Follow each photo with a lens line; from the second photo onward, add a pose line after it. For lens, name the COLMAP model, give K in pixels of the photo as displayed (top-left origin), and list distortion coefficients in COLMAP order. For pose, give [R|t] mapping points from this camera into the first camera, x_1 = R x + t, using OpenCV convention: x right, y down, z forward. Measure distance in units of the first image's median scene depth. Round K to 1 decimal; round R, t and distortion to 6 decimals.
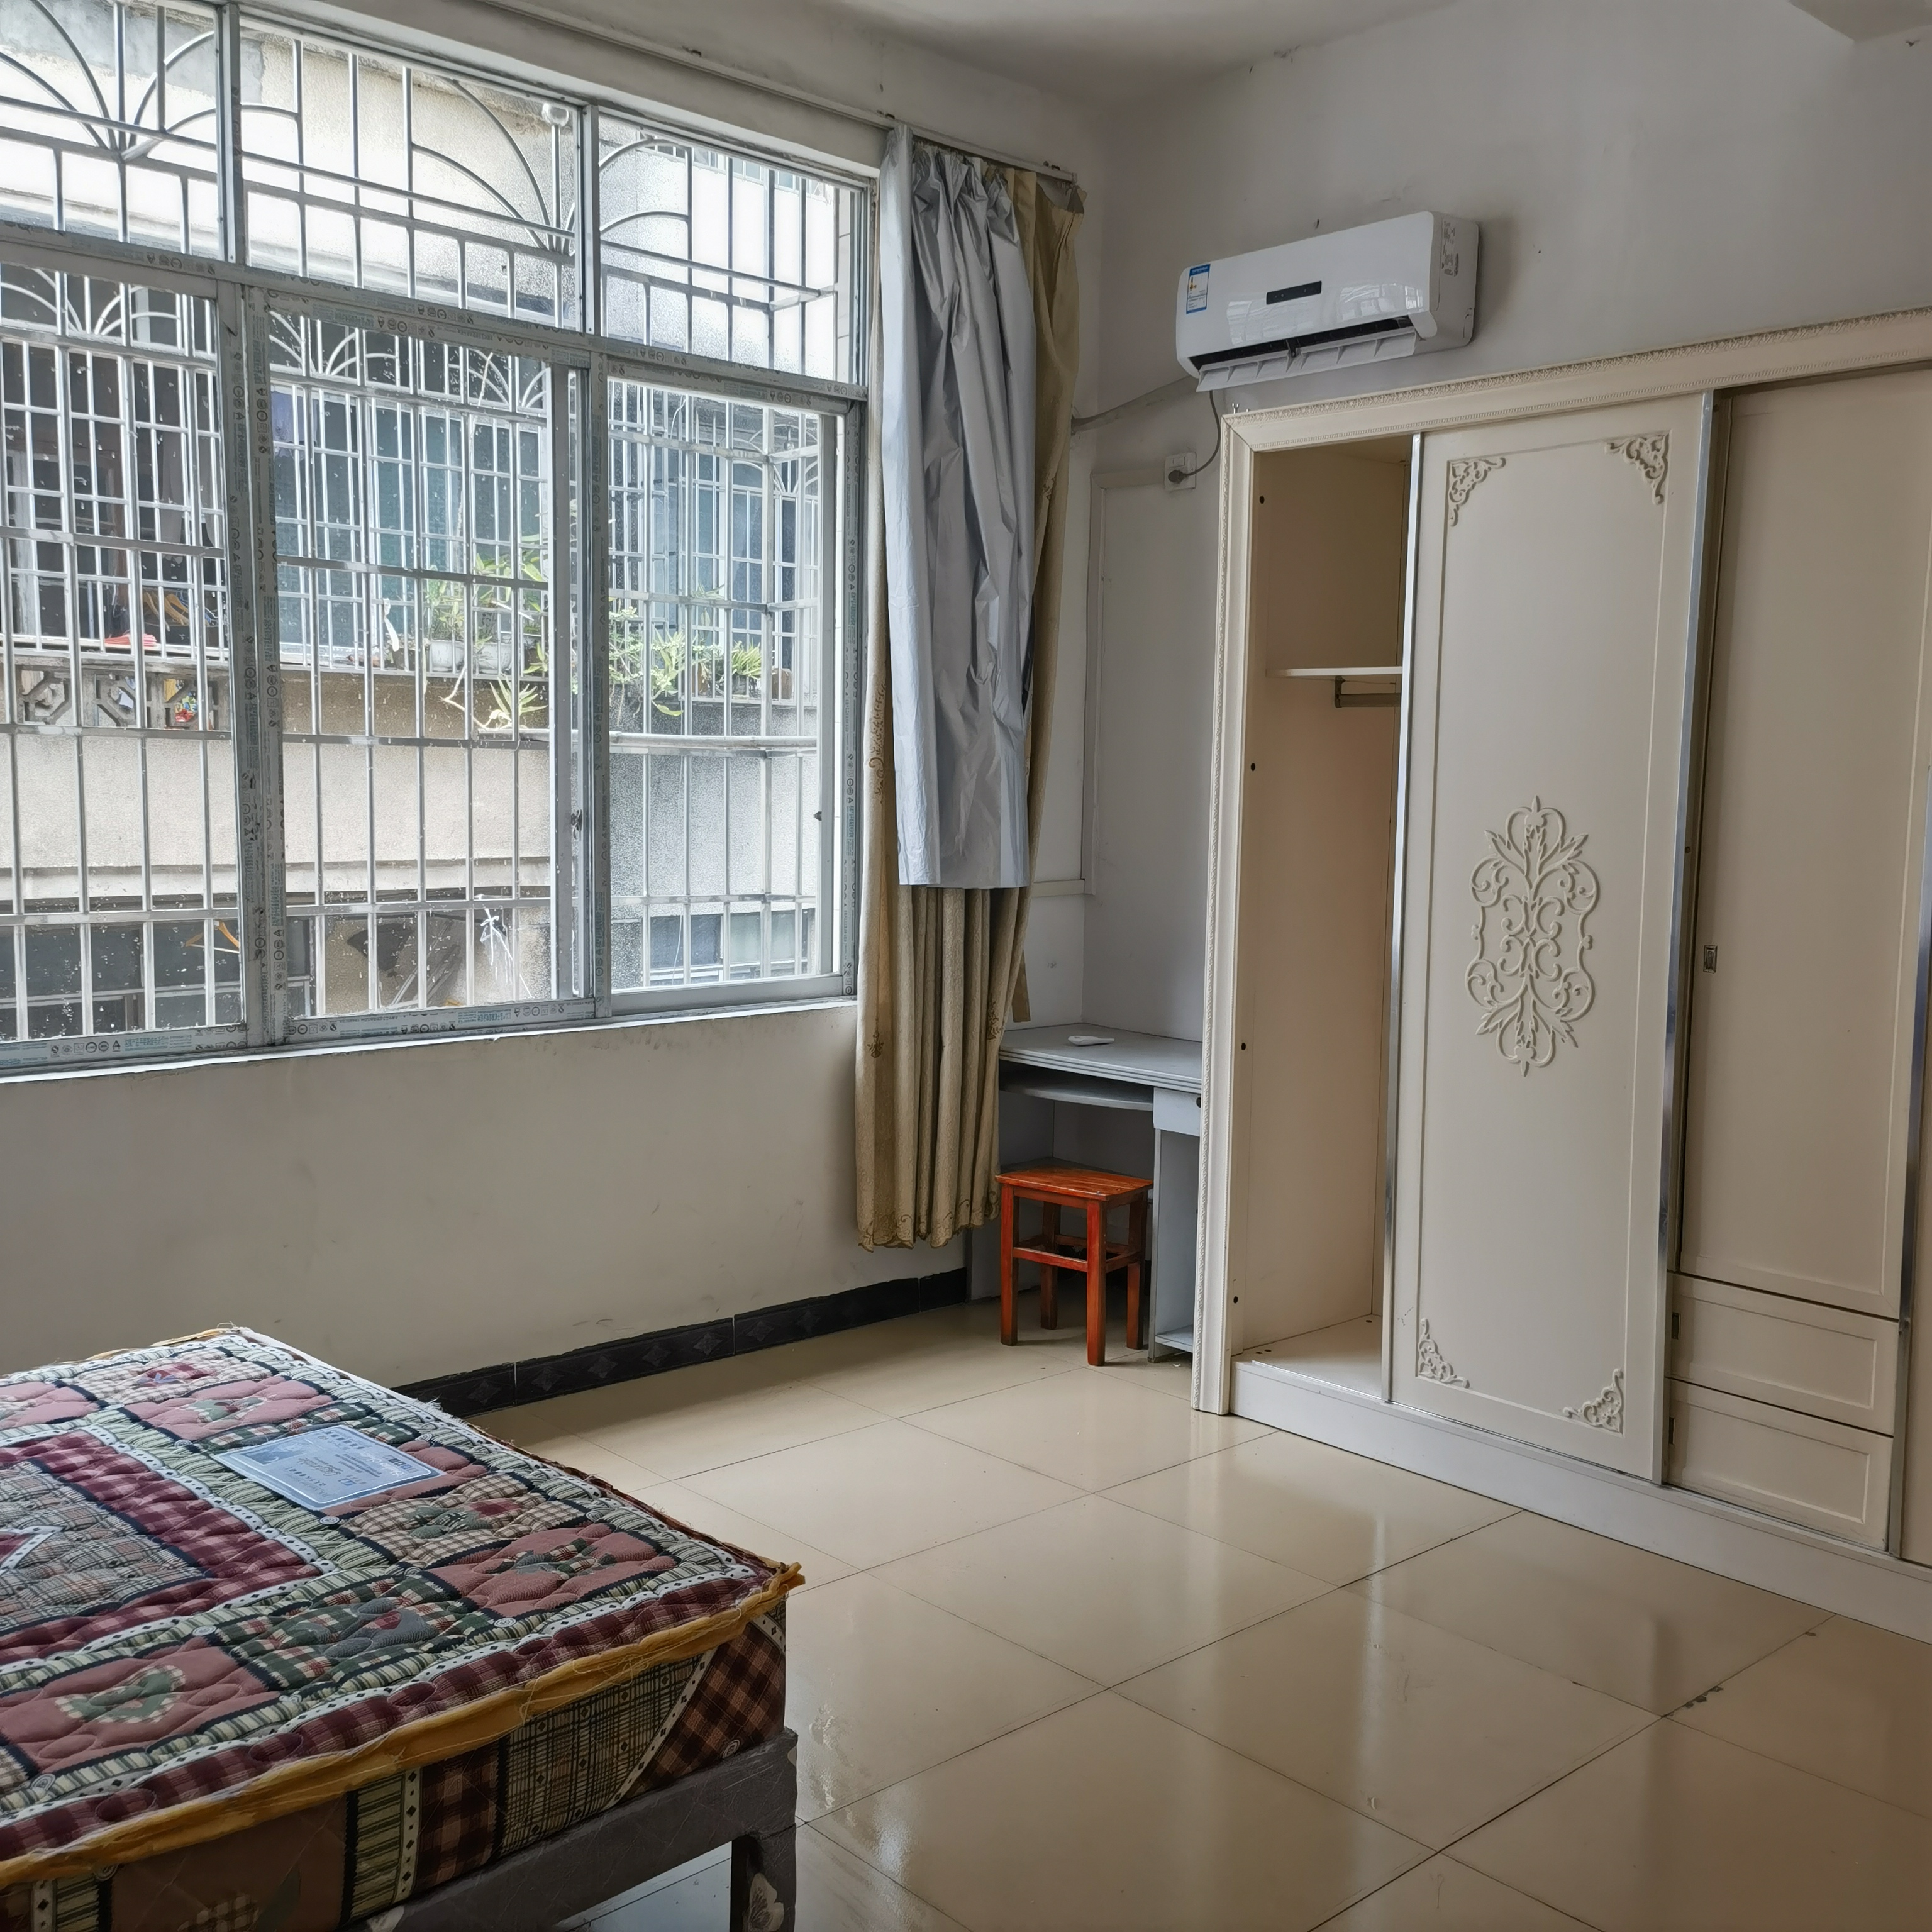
lens RADIAL K [[1997.6, 0, 964.5], [0, 1997.6, 984.3], [0, 0, 1]] dist [0.049458, 0.000000]
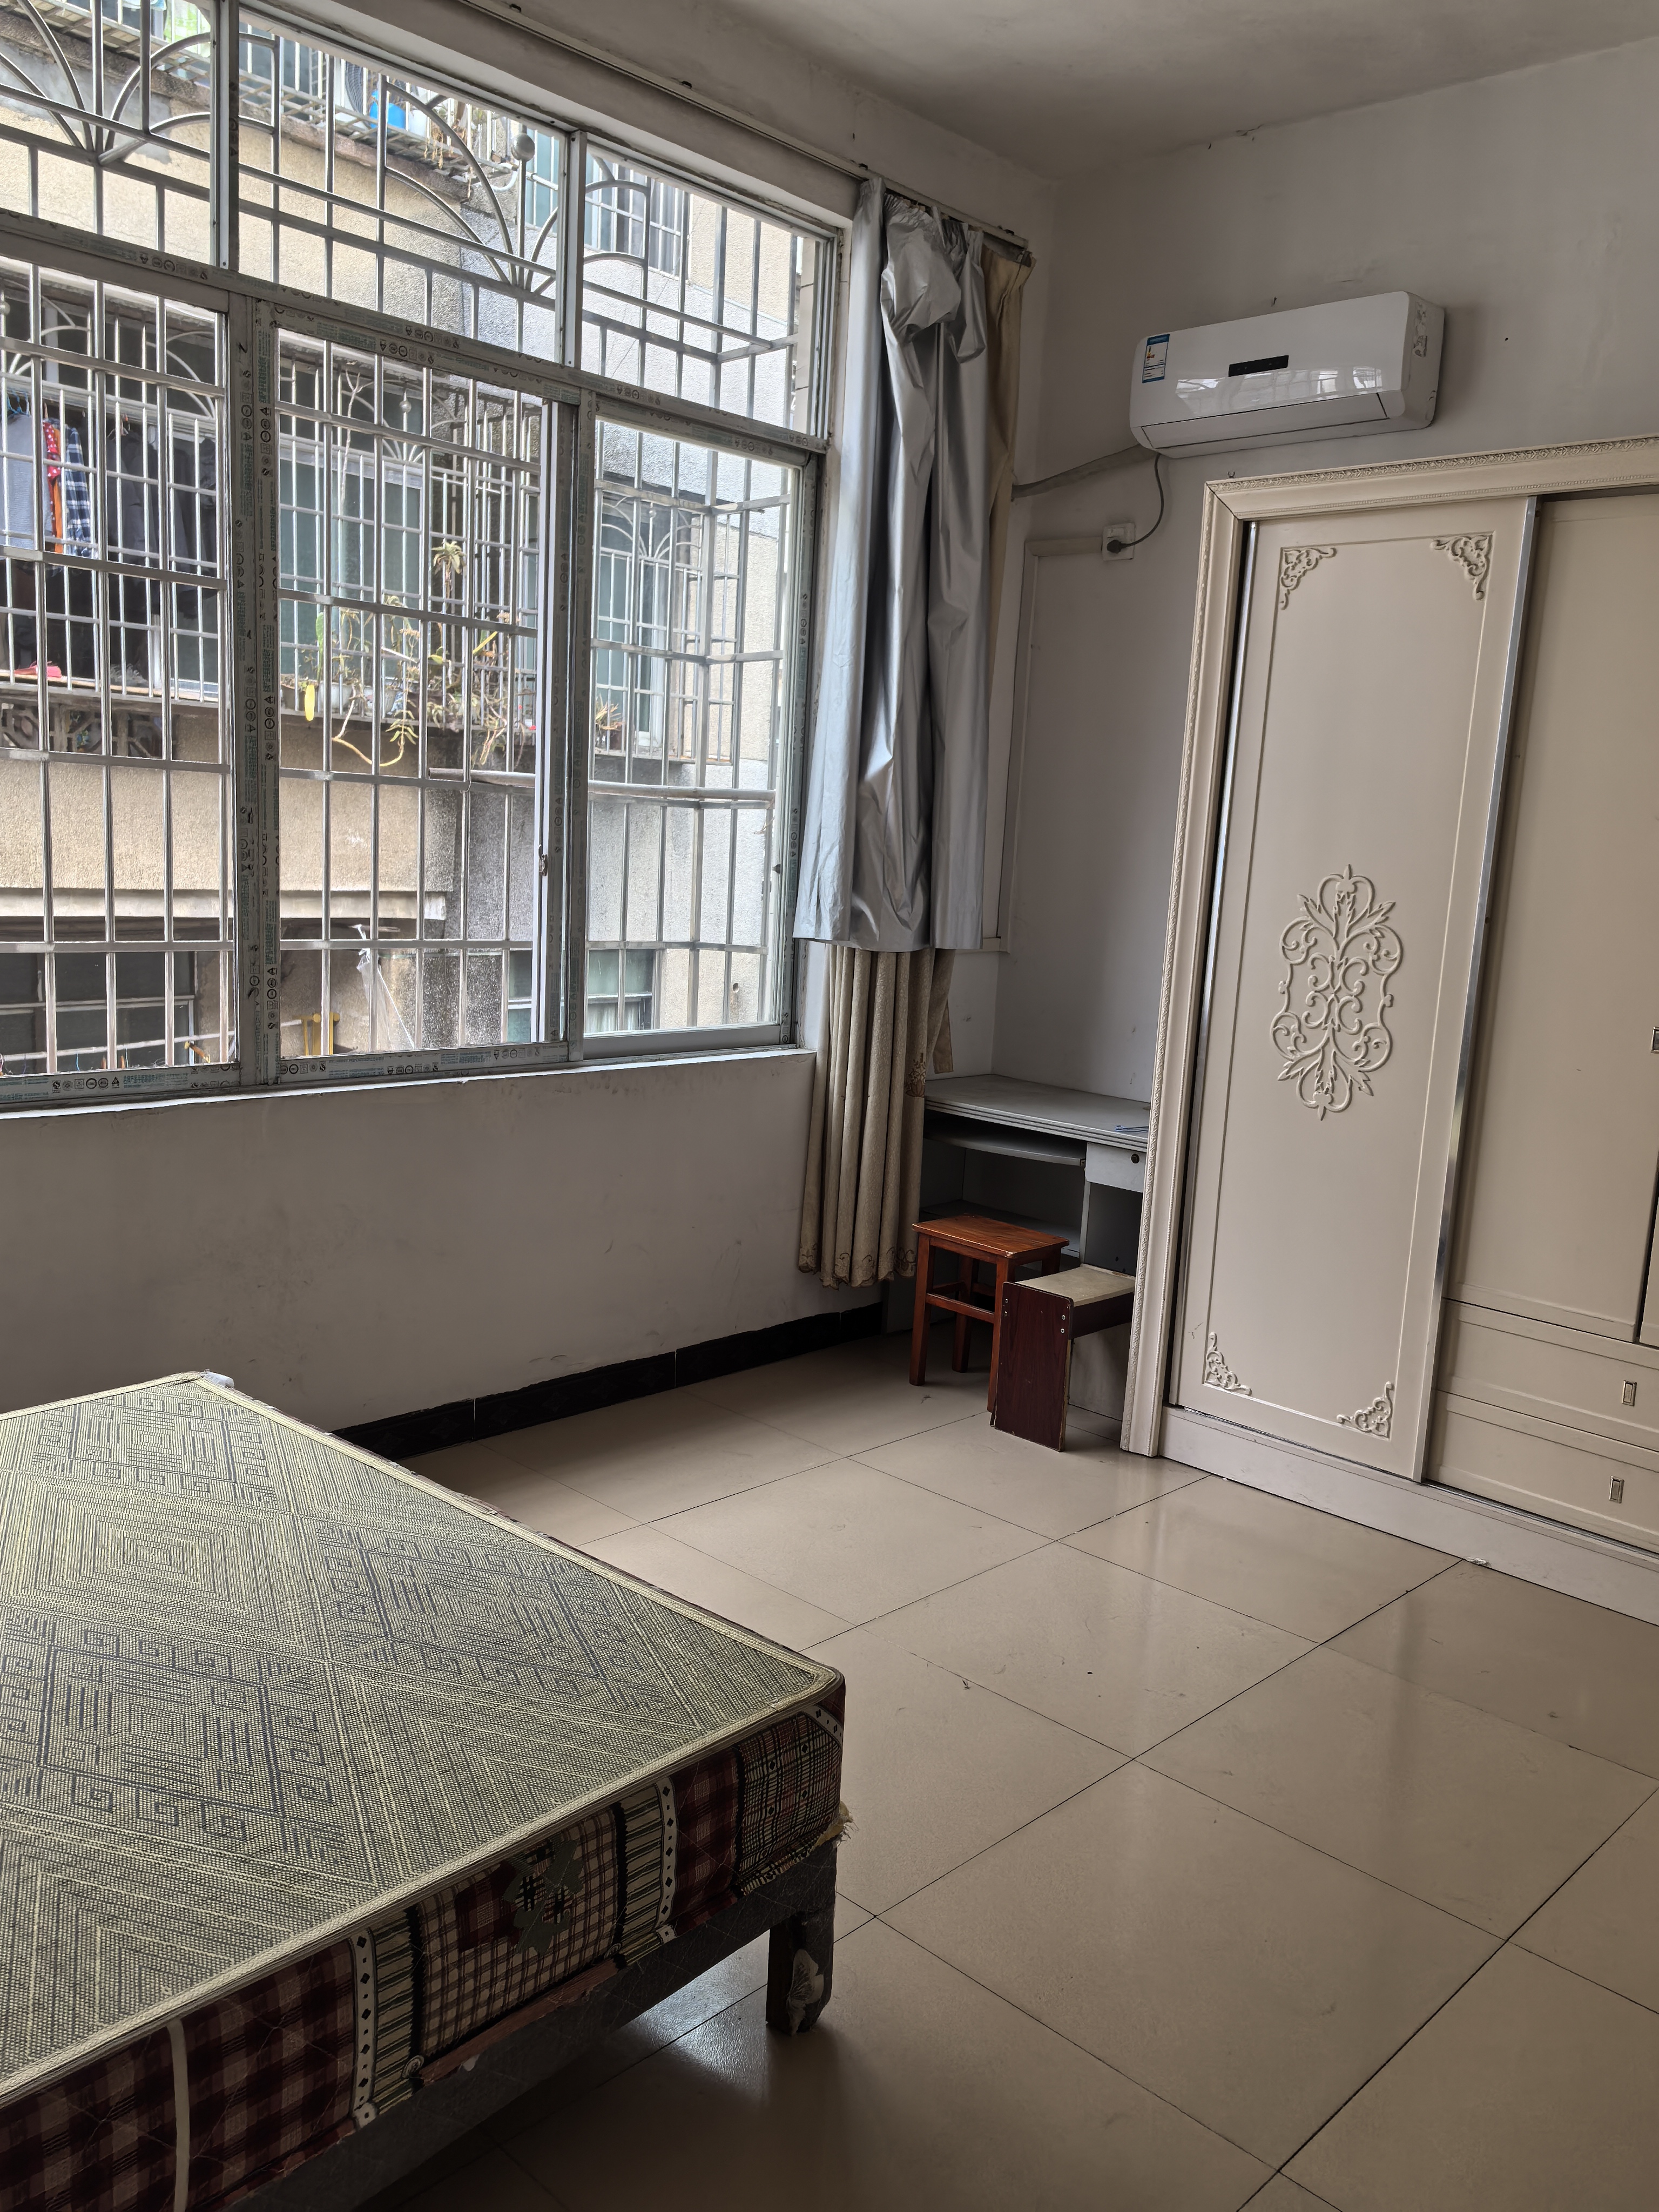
lens RADIAL K [[1737.1, 0, 818.1], [0, 1737.1, 1114.4], [0, 0, 1]] dist [0.035220, -0.043374]
pose [[0.997518, 0.027031, 0.065019, -0.101553], [-0.031111, 0.997555, 0.062575, -0.014479], [-0.063169, -0.064442, 0.995920, 0.105721]]
